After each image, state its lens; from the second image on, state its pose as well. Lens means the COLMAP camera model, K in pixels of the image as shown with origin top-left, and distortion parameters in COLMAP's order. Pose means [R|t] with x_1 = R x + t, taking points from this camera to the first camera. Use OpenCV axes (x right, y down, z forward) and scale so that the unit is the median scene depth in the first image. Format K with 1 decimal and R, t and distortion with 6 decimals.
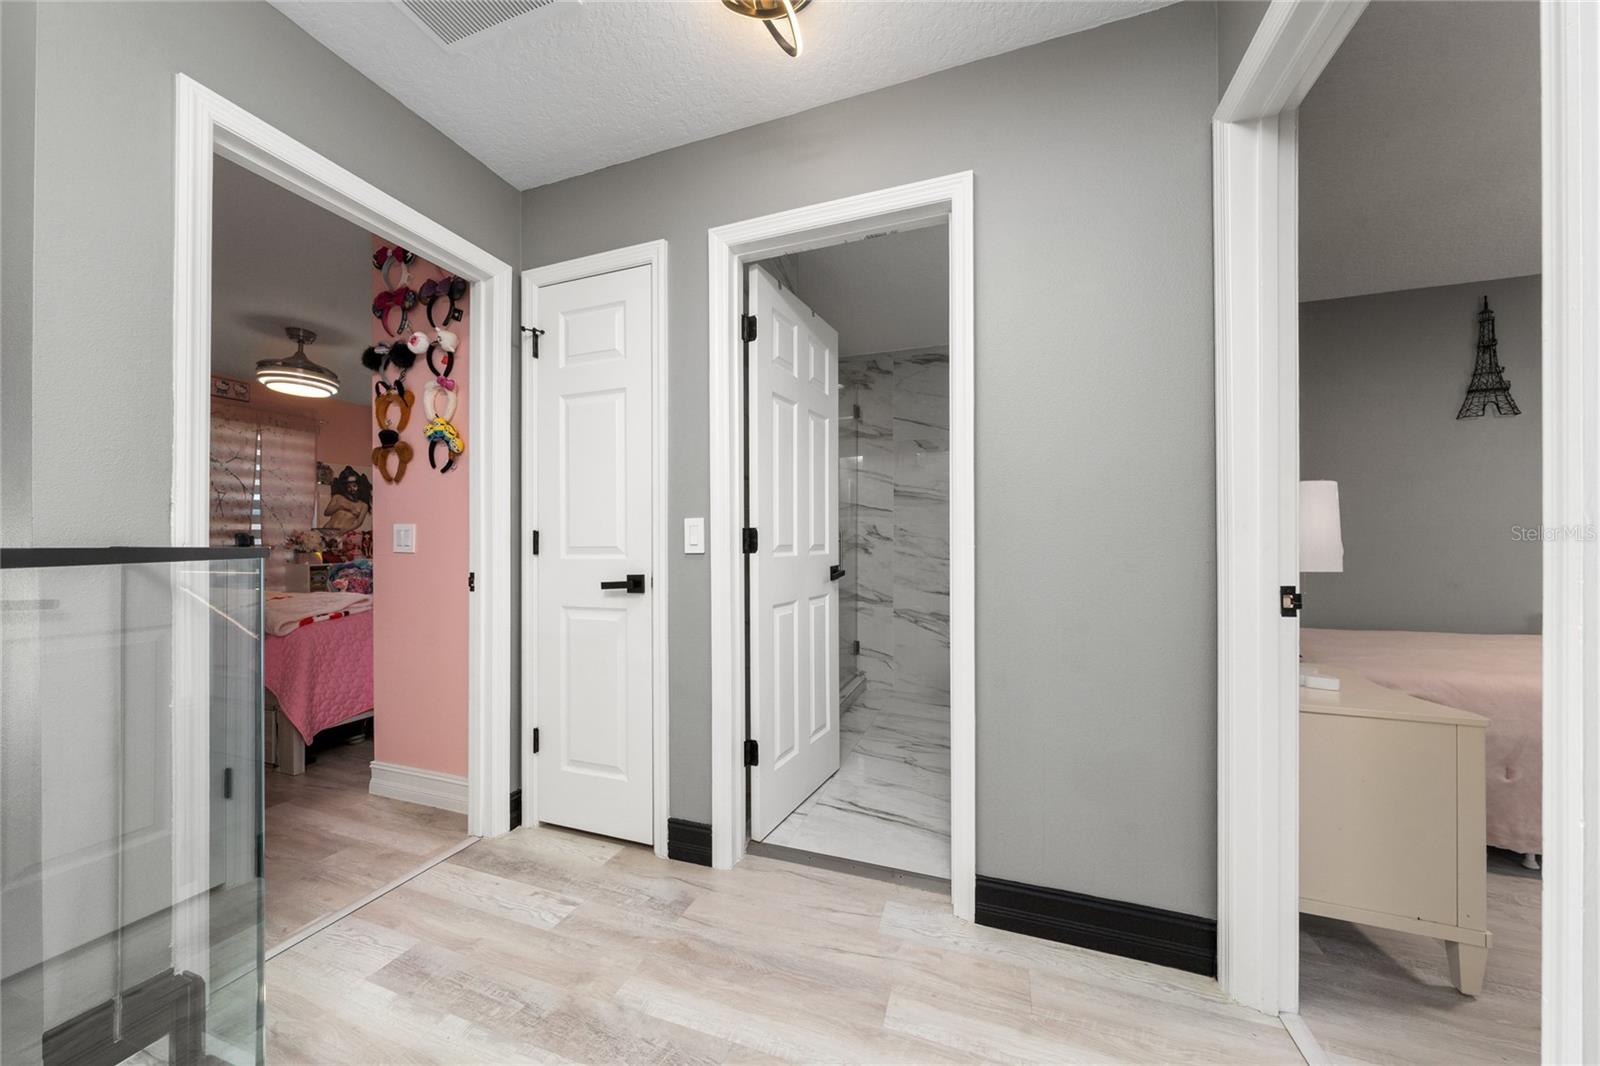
lens RADIAL K [[556.0, 0, 795.6], [0, 556.0, 542.1], [0, 0, 1]] dist [-0.009148, -0.000046]
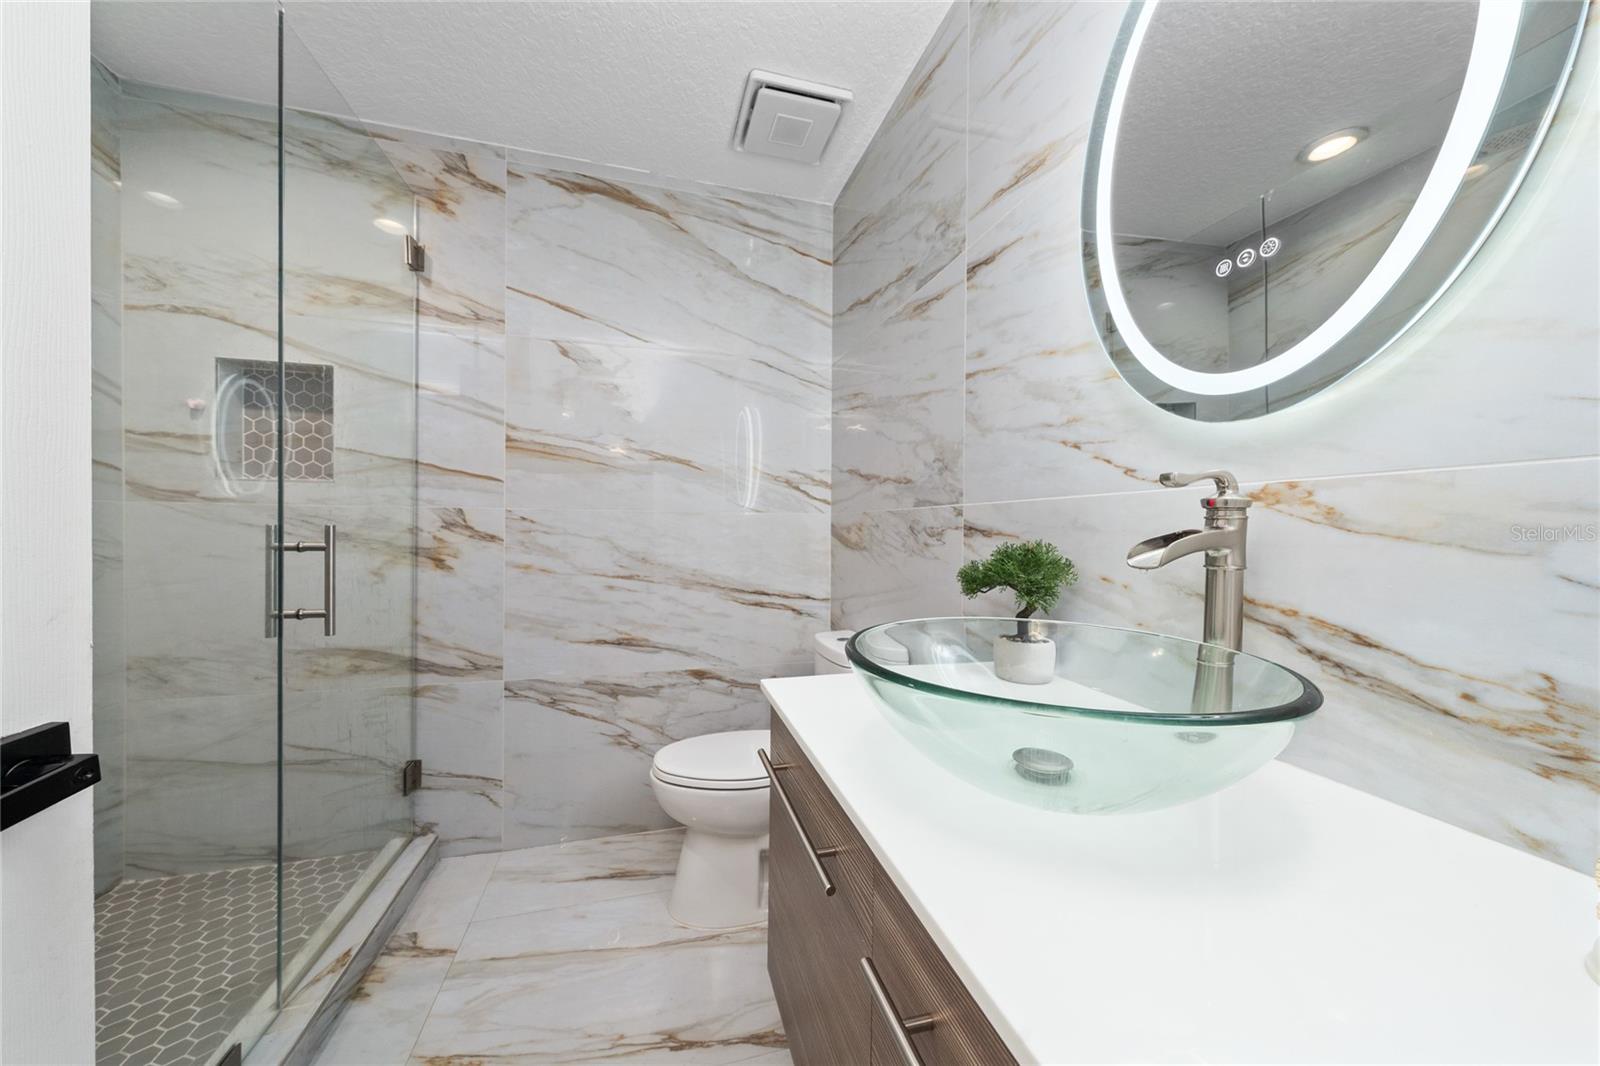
lens RADIAL K [[556.0, 0, 800.9], [0, 556.0, 536.2], [0, 0, 1]] dist [-0.009148, -0.000046]
pose [[0.825710, -0.000129, 0.564095, 0.115282], [-0.006753, 0.999926, 0.010115, -0.013453], [-0.564054, -0.012161, 0.825648, 0.450110]]
